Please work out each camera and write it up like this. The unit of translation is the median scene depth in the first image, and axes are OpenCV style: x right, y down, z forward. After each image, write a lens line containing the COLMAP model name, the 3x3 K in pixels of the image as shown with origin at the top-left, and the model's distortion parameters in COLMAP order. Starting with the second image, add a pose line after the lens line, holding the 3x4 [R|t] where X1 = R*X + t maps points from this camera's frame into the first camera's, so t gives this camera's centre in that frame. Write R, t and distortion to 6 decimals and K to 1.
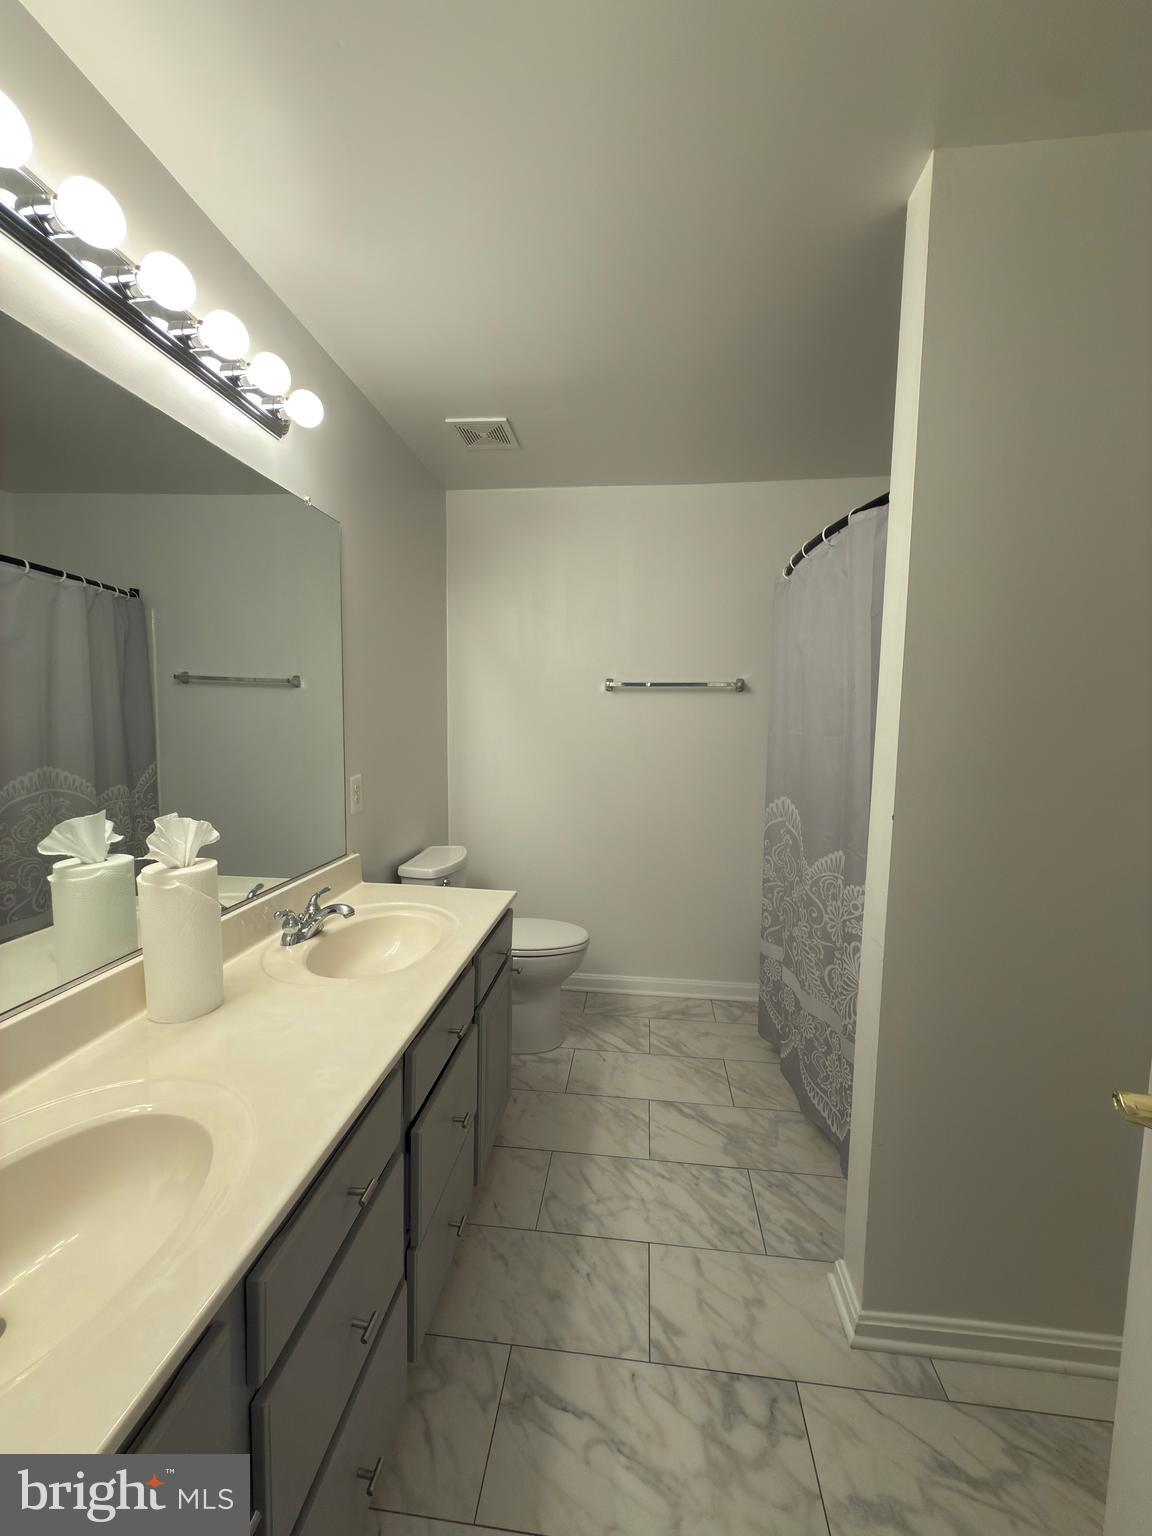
lens RADIAL K [[608.8, 0, 574.2], [0, 608.8, 768.2], [0, 0, 1]] dist [-0.001566, 0.000397]
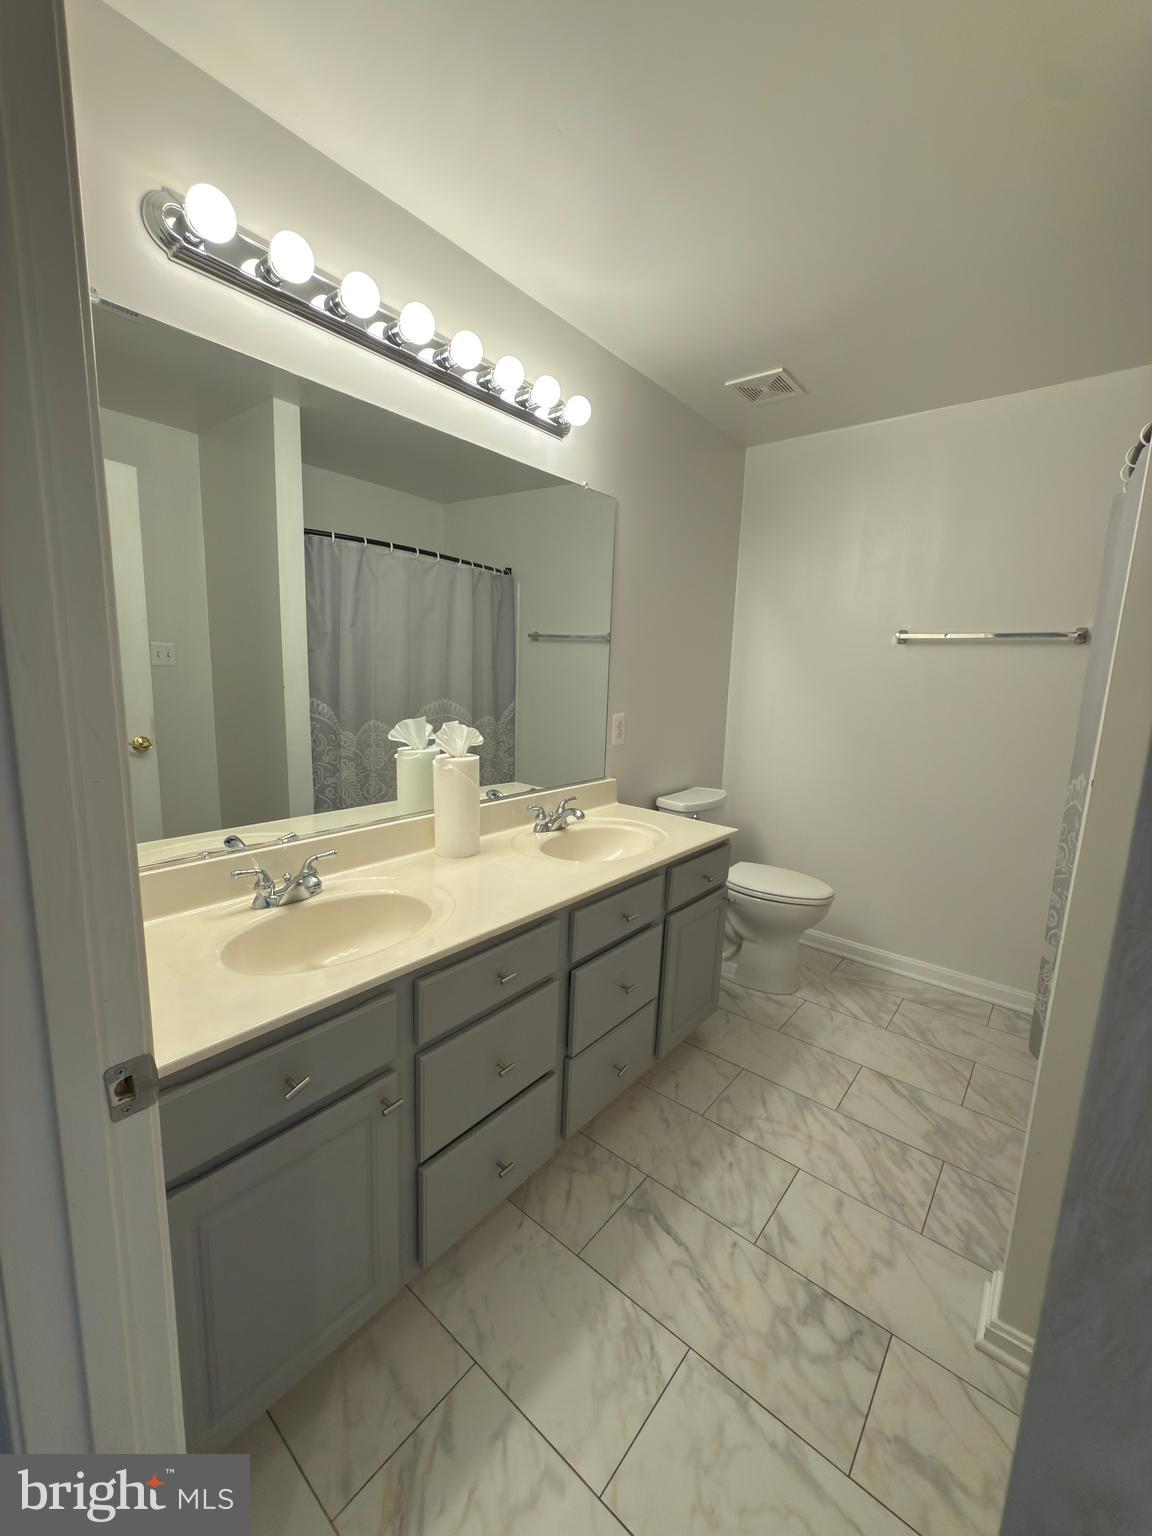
lens RADIAL K [[608.8, 0, 577.6], [0, 608.8, 769.3], [0, 0, 1]] dist [-0.001566, 0.000397]
pose [[0.837285, 0.104557, -0.536676, 0.295235], [-0.070779, 0.994013, 0.083232, 0.034352], [0.542166, -0.031703, 0.839673, -0.068512]]
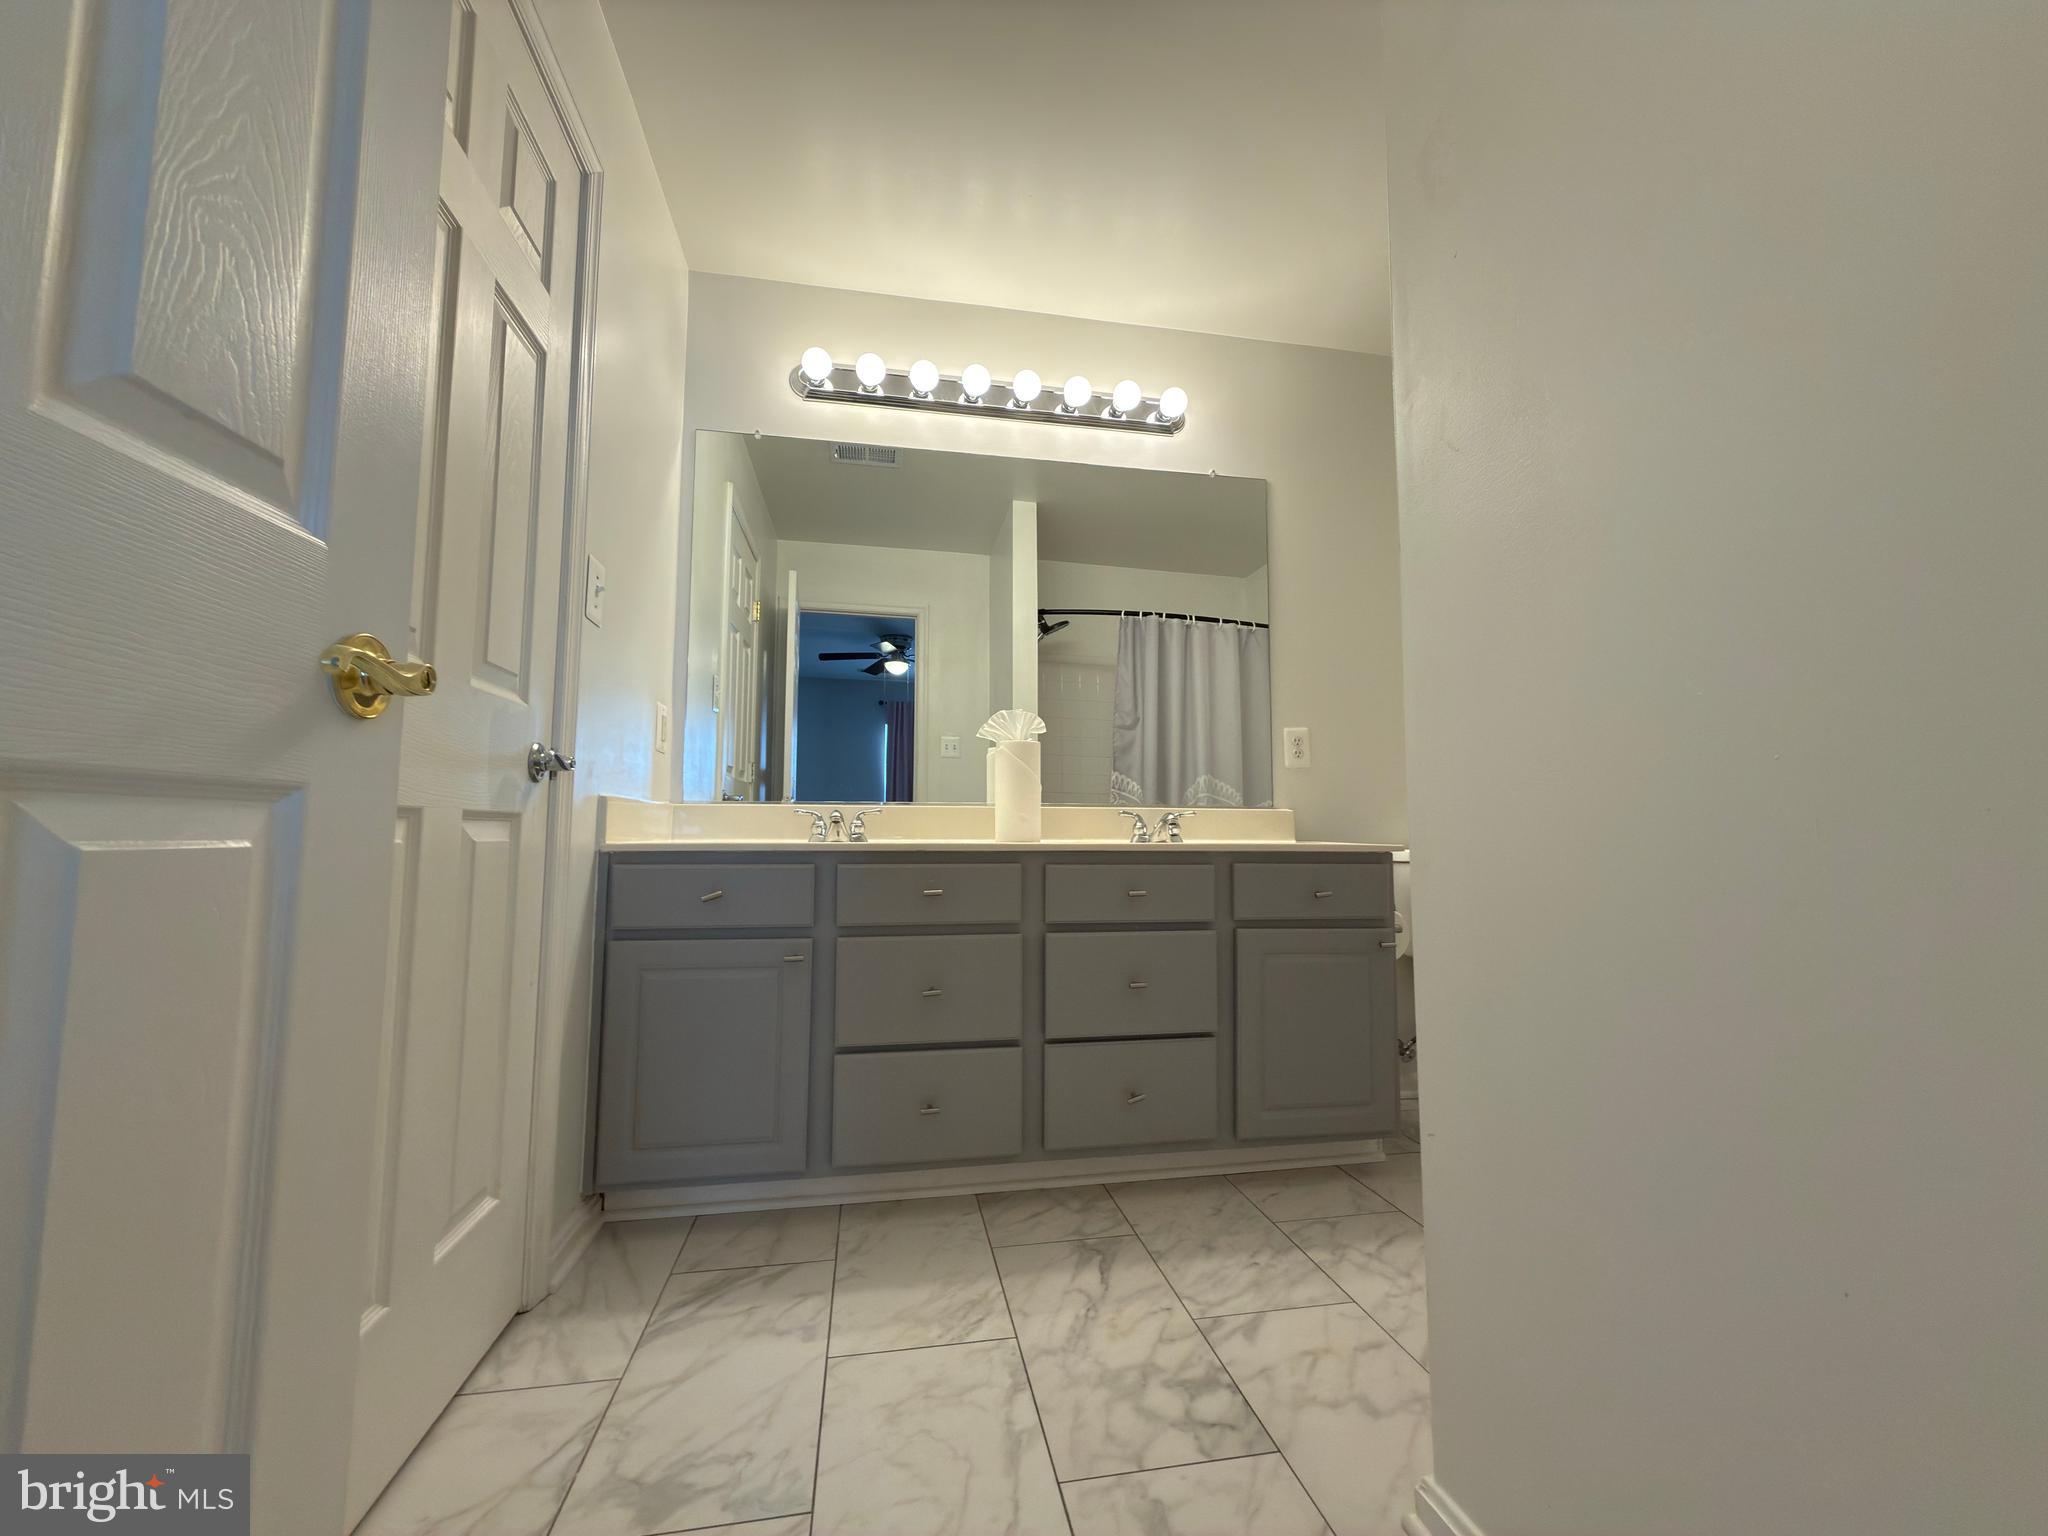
lens RADIAL K [[811.7, 0, 1028.3], [0, 811.7, 771.3], [0, 0, 1]] dist [-0.001566, 0.000397]
pose [[0.294568, -0.091527, -0.951237, 0.916636], [-0.087911, 0.988587, -0.122344, 0.348917], [0.951578, 0.119662, 0.283160, 0.342218]]
